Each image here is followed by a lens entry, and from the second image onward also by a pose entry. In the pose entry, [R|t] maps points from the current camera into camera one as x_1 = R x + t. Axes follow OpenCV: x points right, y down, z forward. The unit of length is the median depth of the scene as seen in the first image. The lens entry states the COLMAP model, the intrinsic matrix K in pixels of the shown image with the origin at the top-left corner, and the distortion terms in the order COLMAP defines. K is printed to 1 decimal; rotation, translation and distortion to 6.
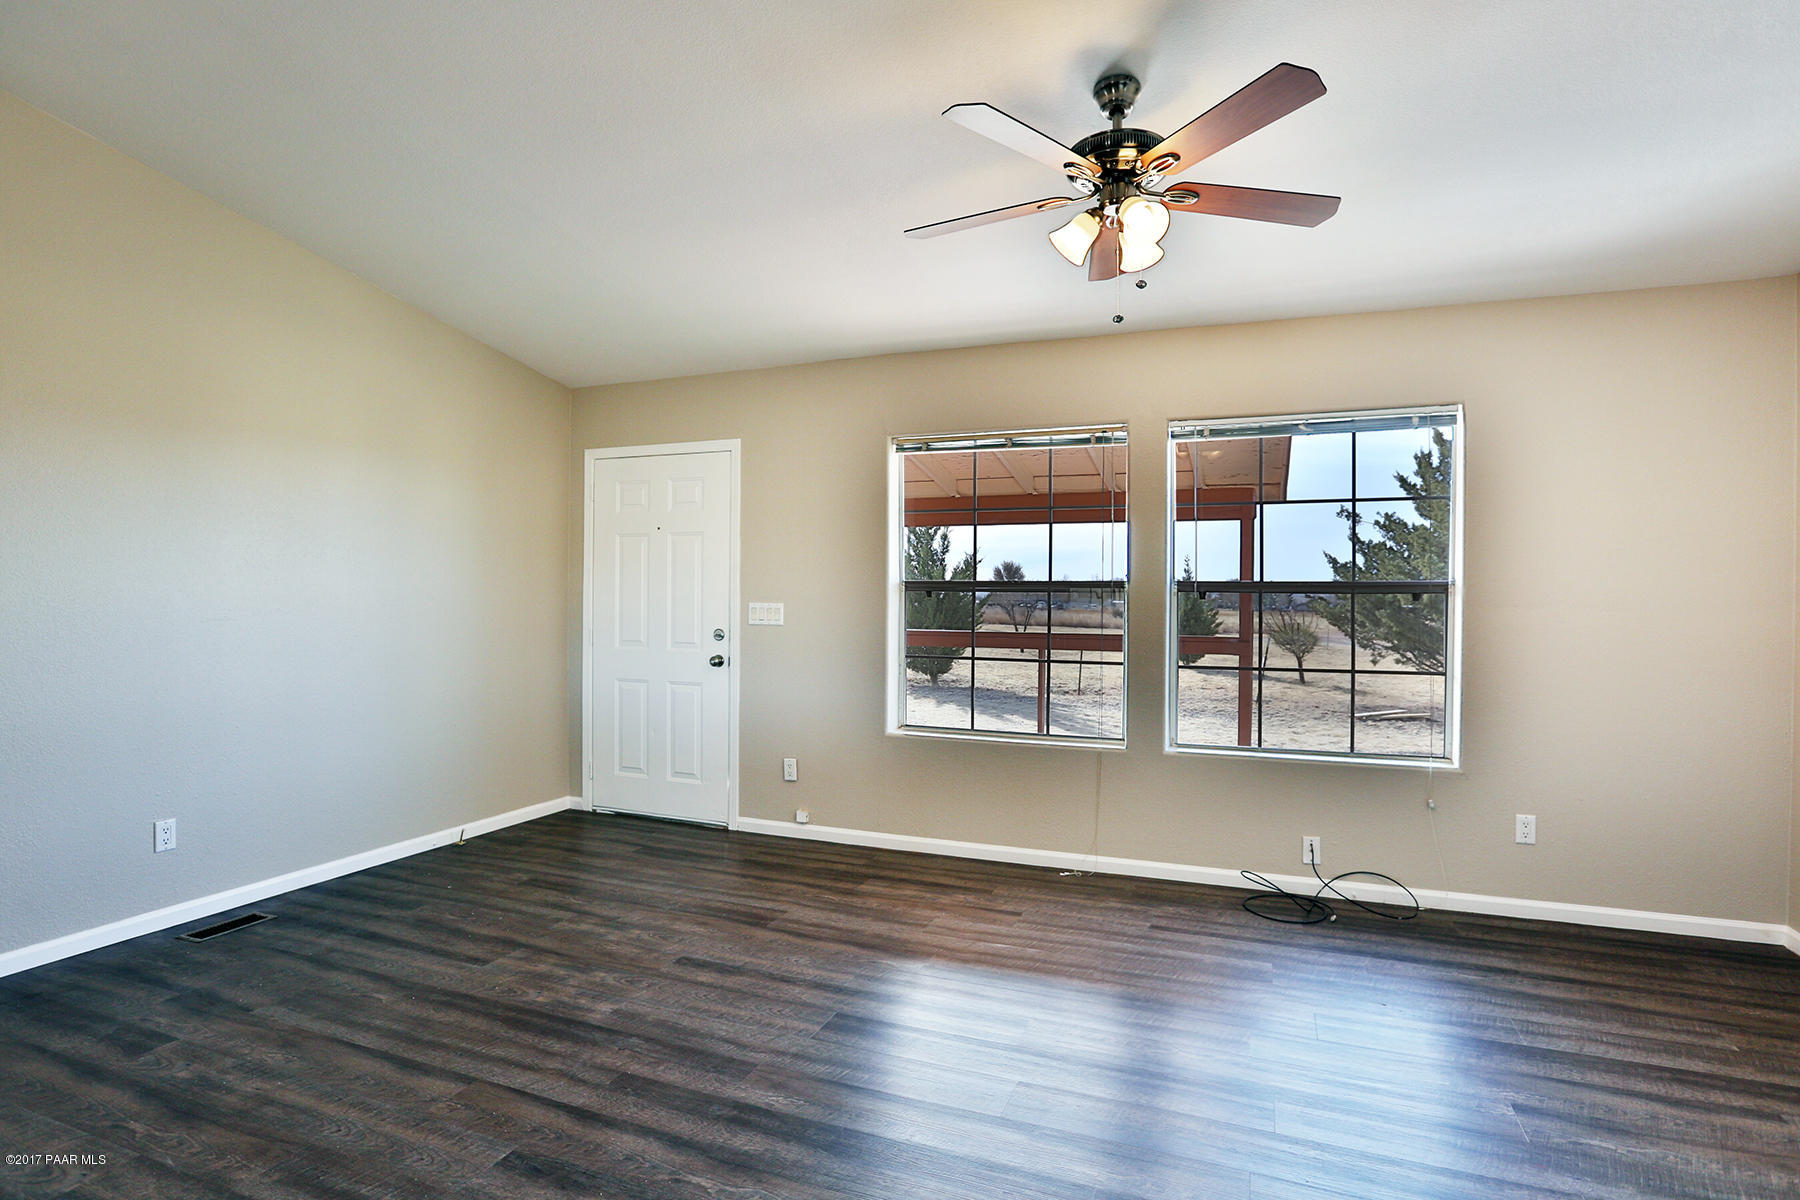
lens RADIAL K [[913.0, 0, 889.5], [0, 913.0, 601.5], [0, 0, 1]] dist [-0.003145, 0.001368]
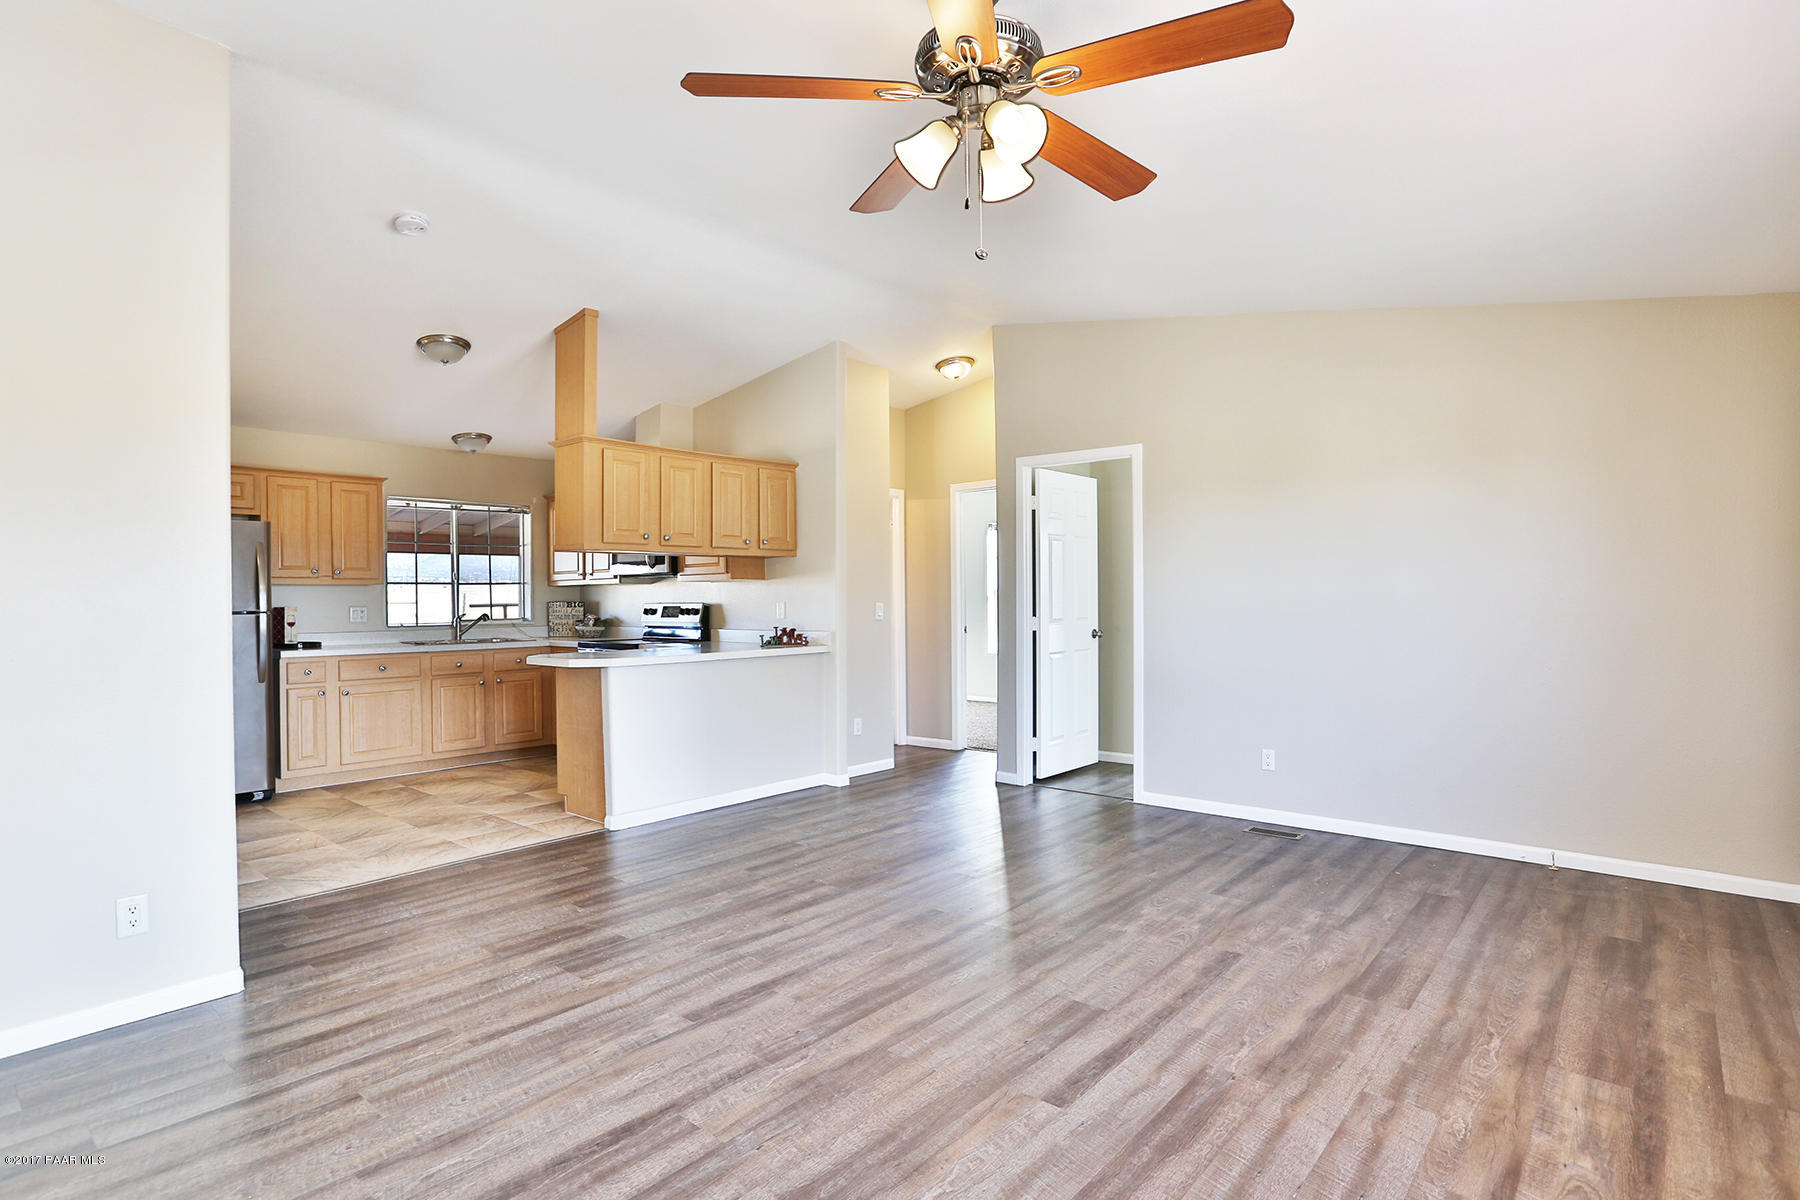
lens RADIAL K [[913.0, 0, 900.3], [0, 913.0, 604.2], [0, 0, 1]] dist [-0.003145, 0.001368]
pose [[-0.319321, -0.005361, -0.947631, 0.749337], [-0.003155, 0.999984, -0.004594, 0.016383], [0.947641, 0.001523, -0.319333, 0.878004]]
